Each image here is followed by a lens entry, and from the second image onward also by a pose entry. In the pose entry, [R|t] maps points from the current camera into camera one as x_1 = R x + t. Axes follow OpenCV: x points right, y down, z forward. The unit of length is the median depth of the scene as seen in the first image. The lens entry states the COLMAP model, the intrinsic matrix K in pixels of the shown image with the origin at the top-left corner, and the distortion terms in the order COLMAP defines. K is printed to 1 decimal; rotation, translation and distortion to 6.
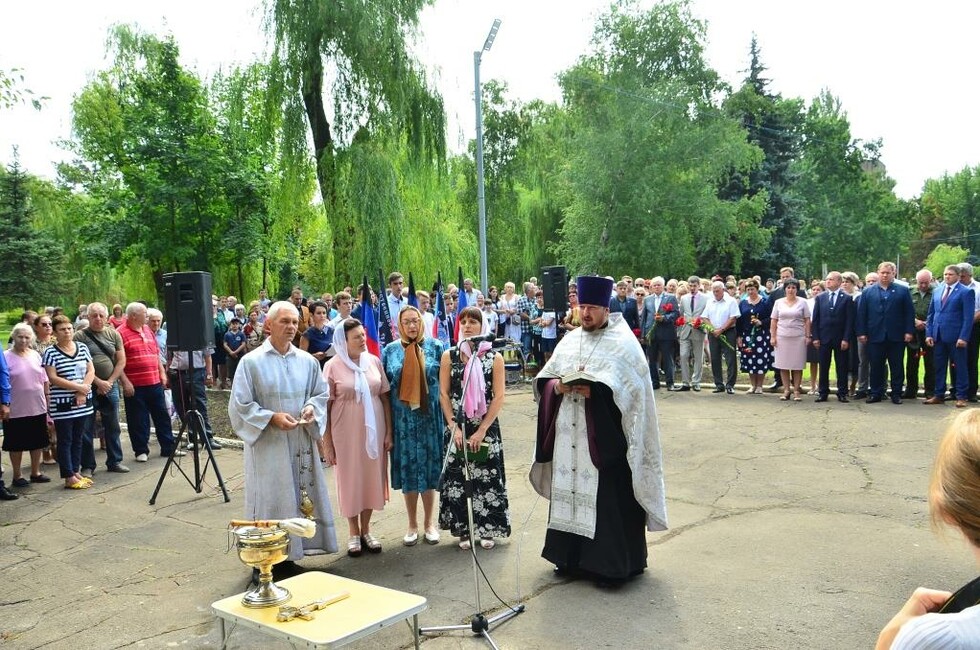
lens RADIAL K [[765.8, 0, 492.7], [0, 765.8, 327.1], [0, 0, 1]] dist [-0.035428, -0.010083]
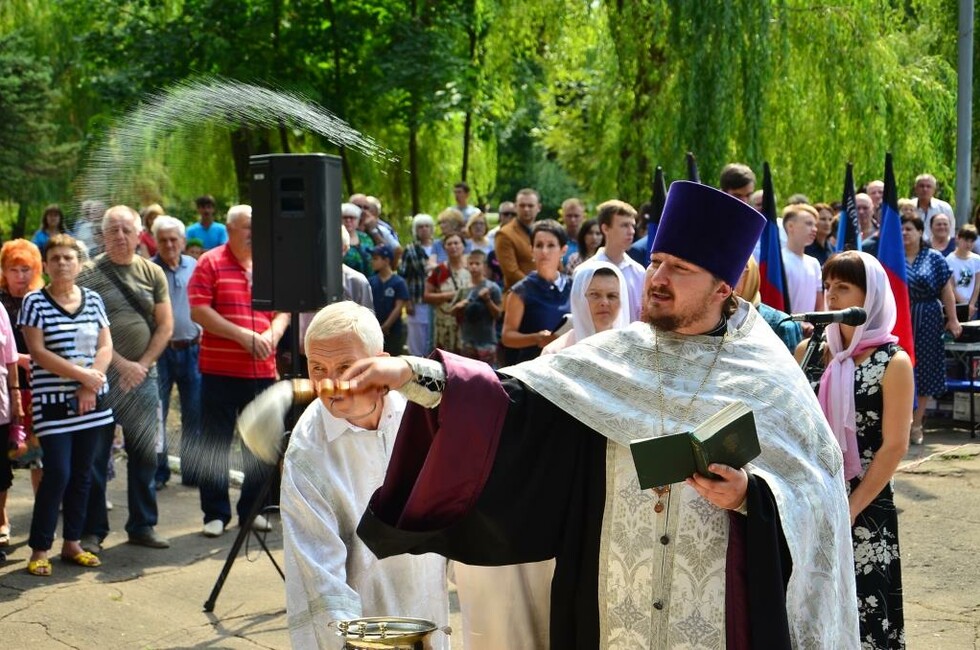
lens RADIAL K [[1867.0, 0, 489.3], [0, 1867.0, 322.9], [0, 0, 1]] dist [0.218341, 0.000000]
pose [[0.959578, 0.052613, -0.276481, 0.075321], [-0.045351, 0.998439, 0.032598, -0.010505], [0.277764, -0.018742, 0.960466, -0.167599]]
